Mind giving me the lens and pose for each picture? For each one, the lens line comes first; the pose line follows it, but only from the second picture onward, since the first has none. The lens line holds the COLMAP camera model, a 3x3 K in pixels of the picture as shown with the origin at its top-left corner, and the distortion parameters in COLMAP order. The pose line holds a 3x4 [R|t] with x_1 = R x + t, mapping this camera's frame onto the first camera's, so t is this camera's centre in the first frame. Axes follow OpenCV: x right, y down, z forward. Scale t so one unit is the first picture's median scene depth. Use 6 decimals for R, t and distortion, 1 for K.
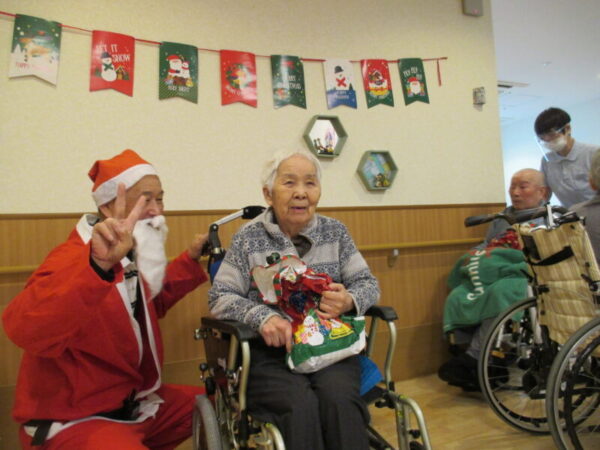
lens RADIAL K [[508.6, 0, 301.2], [0, 508.6, 222.6], [0, 0, 1]] dist [-0.039360, 0.017442]
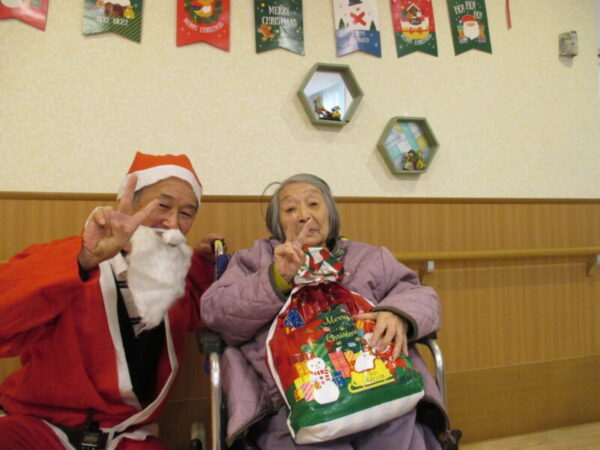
lens RADIAL K [[508.6, 0, 299.9], [0, 508.6, 221.9], [0, 0, 1]] dist [-0.039360, 0.017442]
pose [[0.987472, 0.036271, -0.153566, 0.119731], [-0.035734, 0.999342, 0.006257, 0.002096], [0.153692, -0.000691, 0.988119, 0.305835]]
